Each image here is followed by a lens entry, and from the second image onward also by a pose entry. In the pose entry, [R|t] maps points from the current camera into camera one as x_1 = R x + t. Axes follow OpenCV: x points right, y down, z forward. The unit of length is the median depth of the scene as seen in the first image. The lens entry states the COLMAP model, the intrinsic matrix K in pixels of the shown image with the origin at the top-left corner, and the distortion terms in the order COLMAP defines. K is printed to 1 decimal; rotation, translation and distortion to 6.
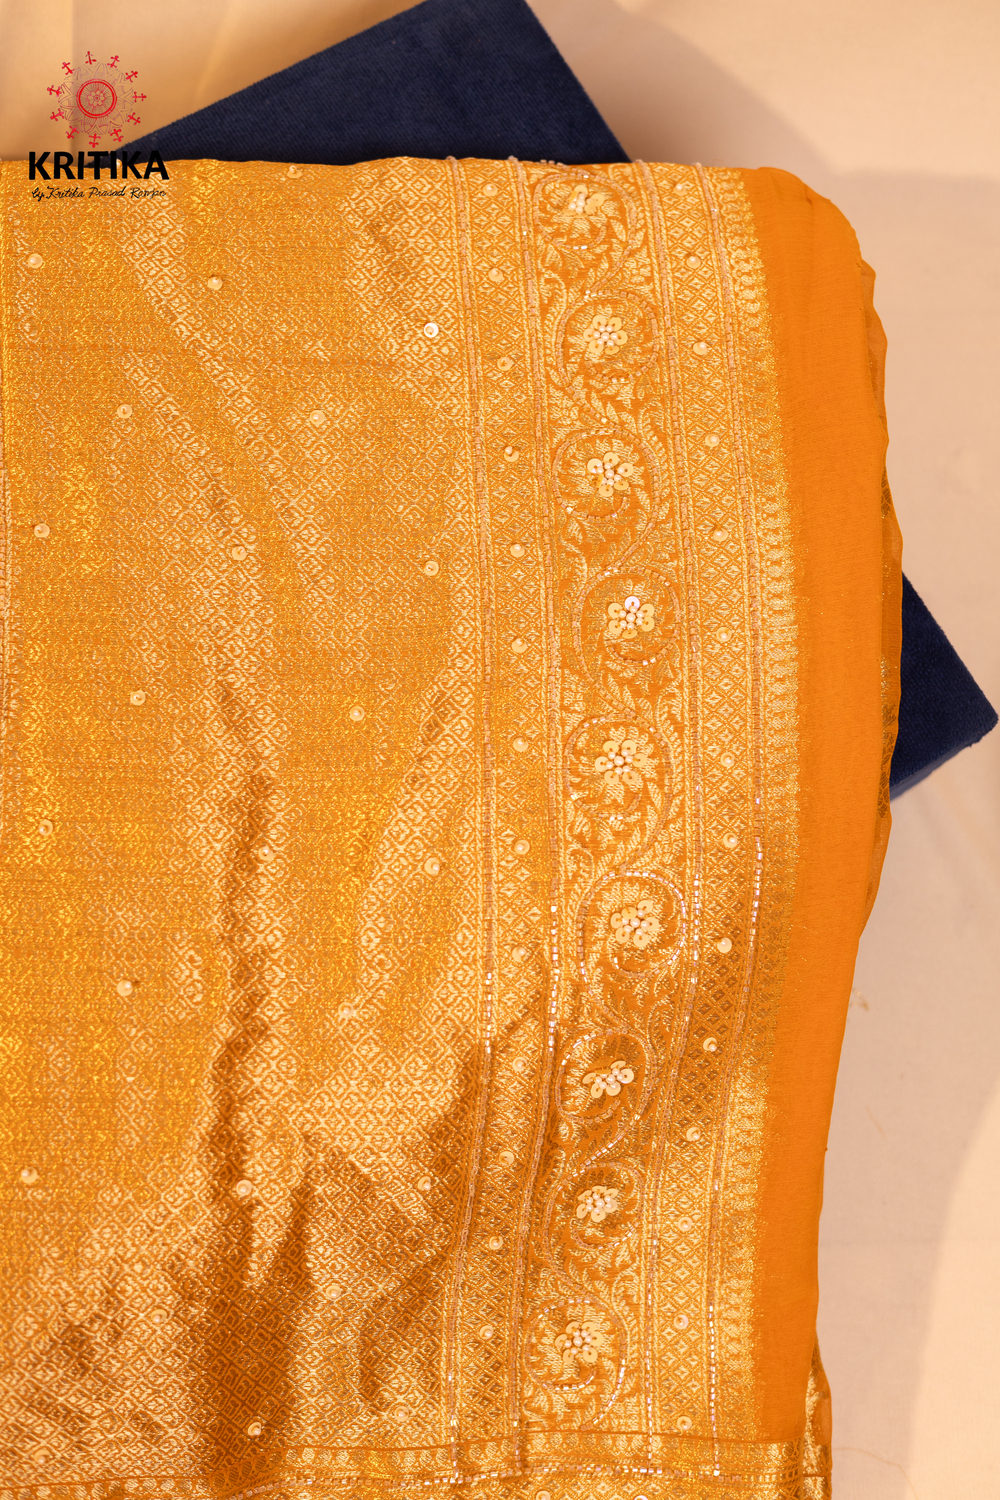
lens RADIAL K [[2191.0, 0, 499.0], [0, 2191.0, 767.6], [0, 0, 1]] dist [0.010682, -0.087864]
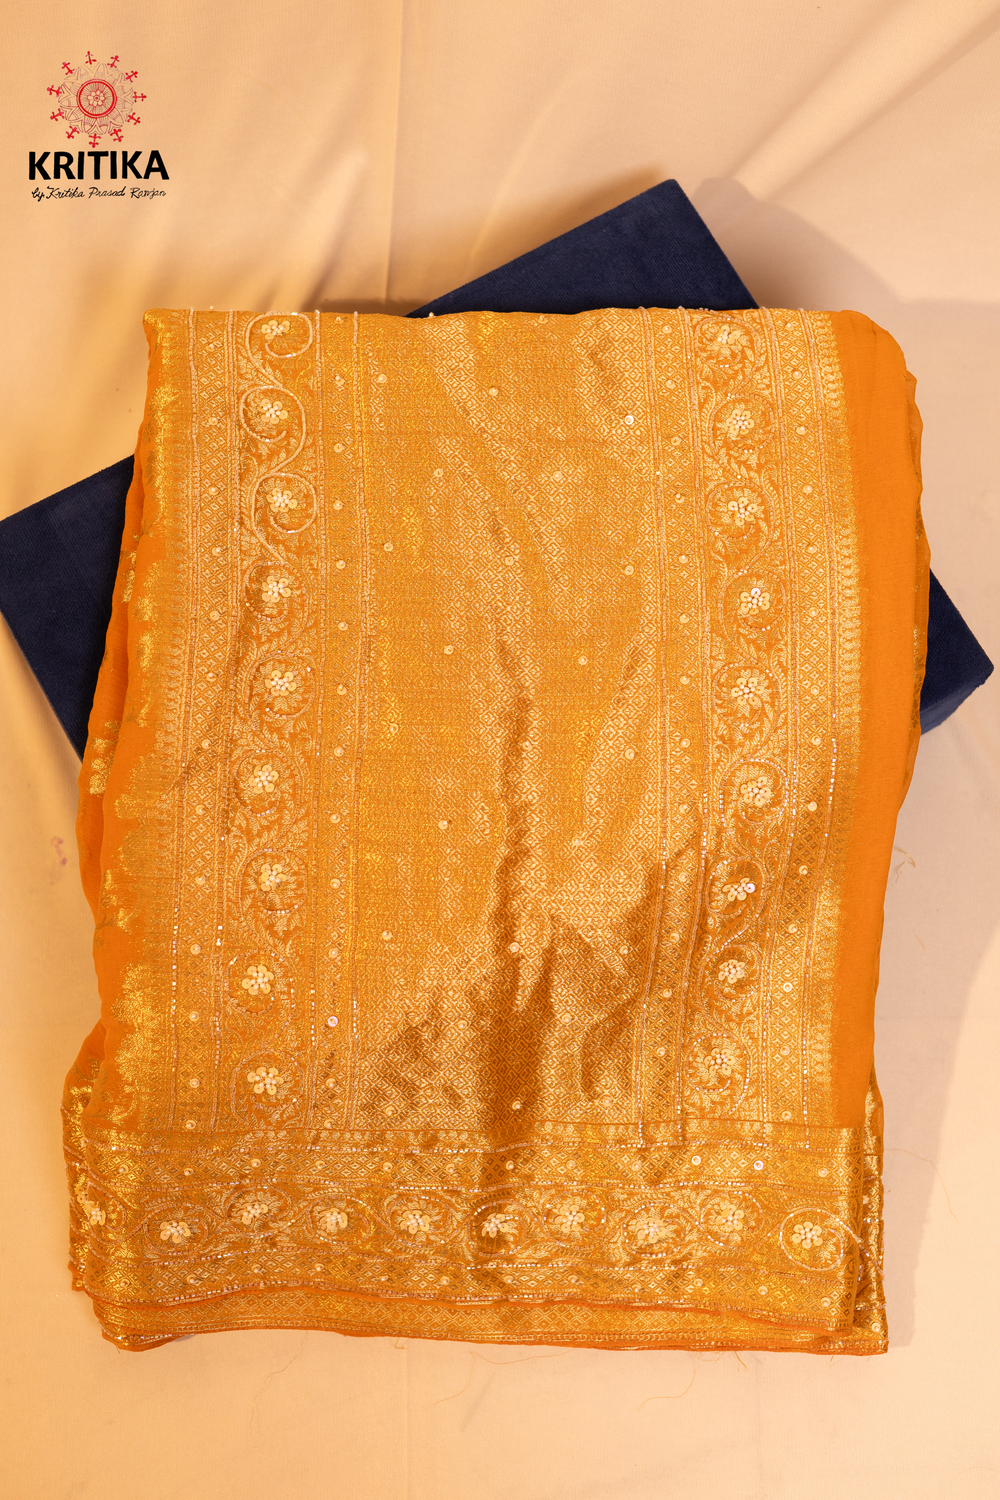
lens RADIAL K [[2191.0, 0, 499.0], [0, 2191.0, 767.6], [0, 0, 1]] dist [0.010682, -0.087864]
pose [[0.997576, 0.005896, -0.069334, -0.014025], [-0.006455, 0.999948, -0.007853, 0.065917], [0.069284, 0.008281, 0.997563, -0.597786]]
